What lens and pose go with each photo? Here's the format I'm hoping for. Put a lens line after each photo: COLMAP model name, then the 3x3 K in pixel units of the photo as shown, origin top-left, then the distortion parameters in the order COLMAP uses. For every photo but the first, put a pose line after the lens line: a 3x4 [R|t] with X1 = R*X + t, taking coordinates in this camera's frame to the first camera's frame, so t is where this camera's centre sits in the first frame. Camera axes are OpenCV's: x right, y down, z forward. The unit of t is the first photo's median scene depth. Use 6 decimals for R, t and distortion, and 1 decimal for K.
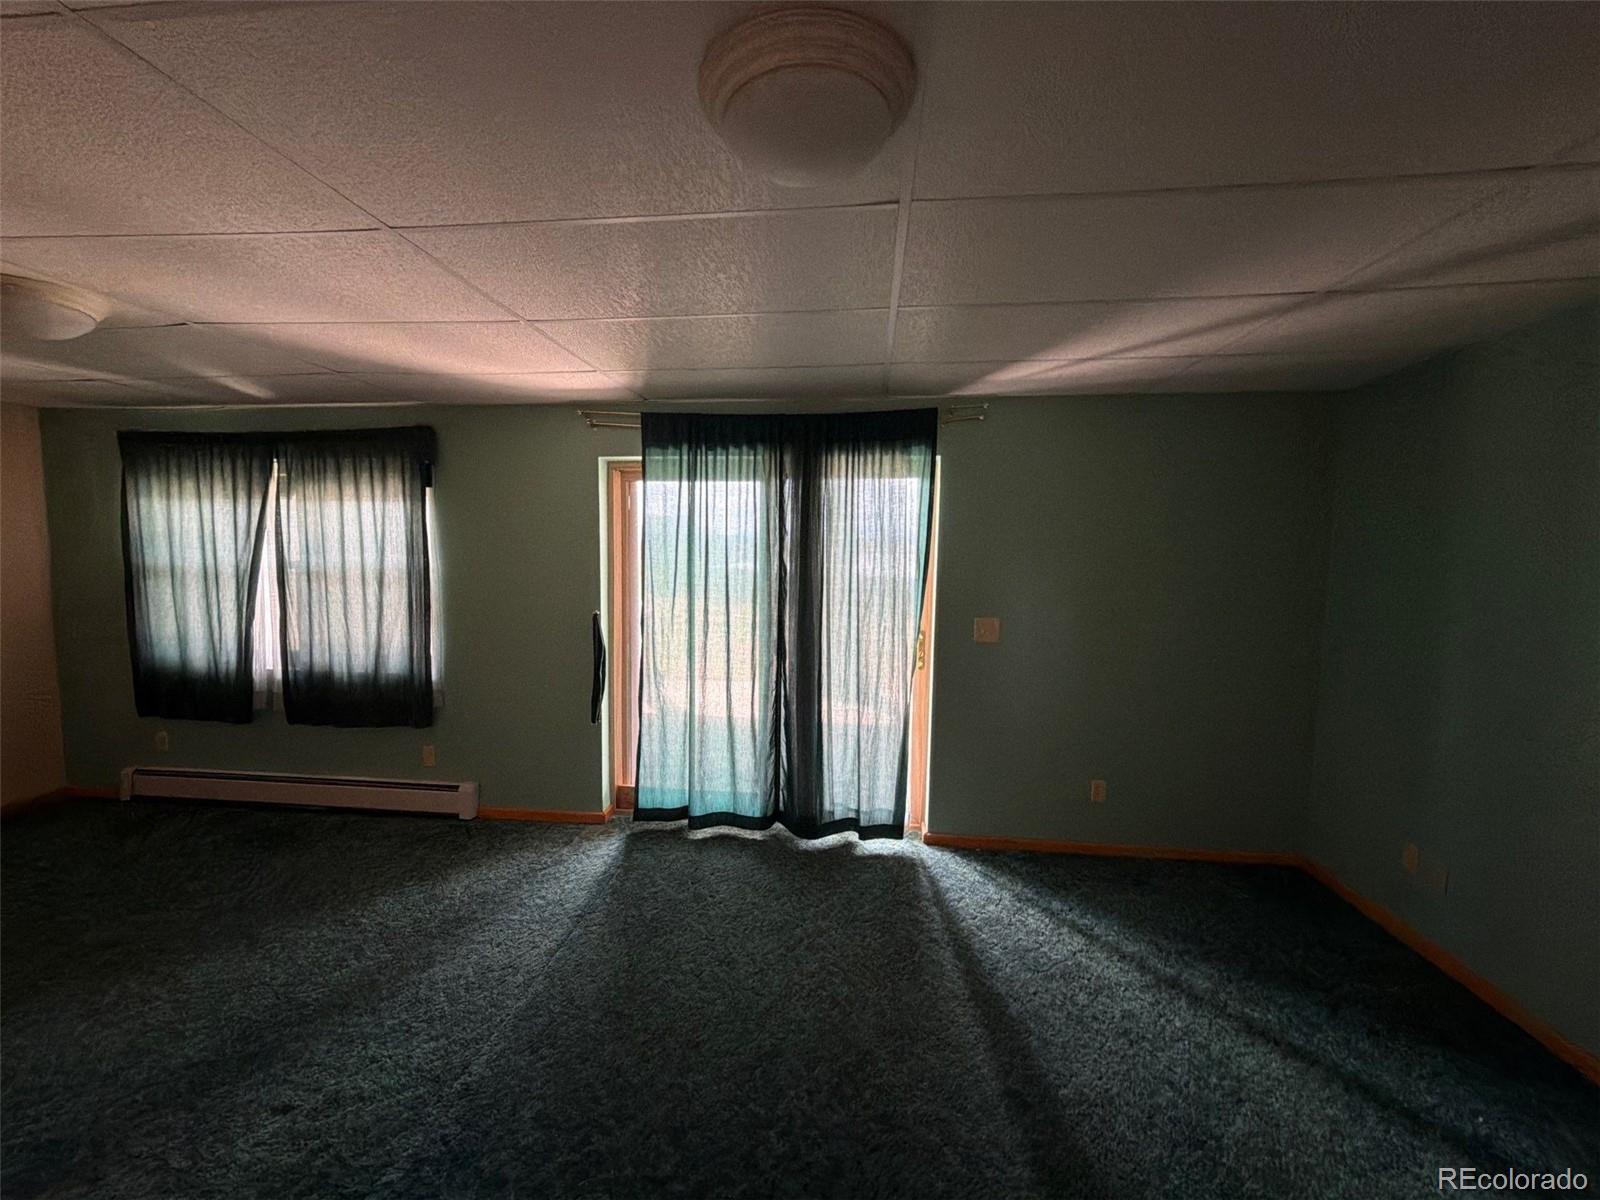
lens RADIAL K [[637.6, 0, 800.4], [0, 637.6, 588.1], [0, 0, 1]] dist [0.000279, -0.000053]
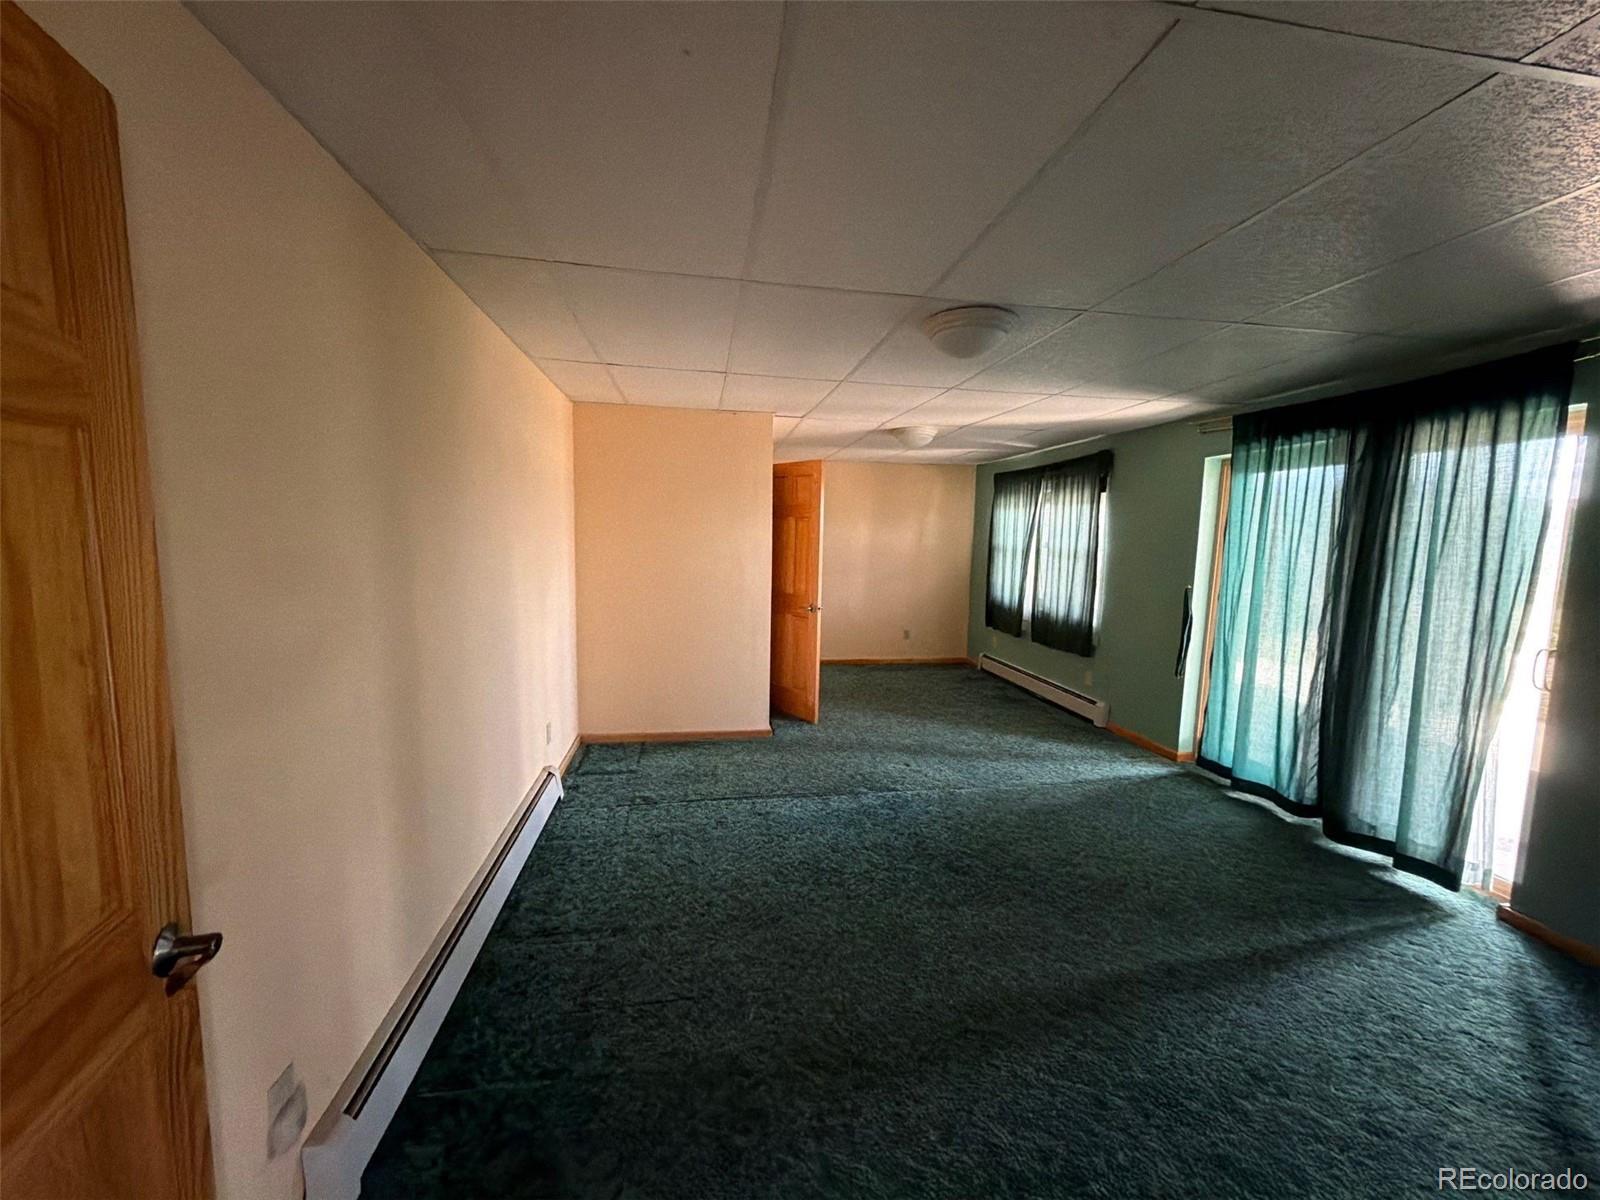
lens RADIAL K [[637.6, 0, 798.8], [0, 637.6, 602.3], [0, 0, 1]] dist [0.000279, -0.000053]
pose [[0.263288, 0.097086, -0.959820, 0.666917], [-0.065336, 0.994433, 0.082665, 0.013799], [0.962502, 0.040946, 0.268166, -0.036421]]
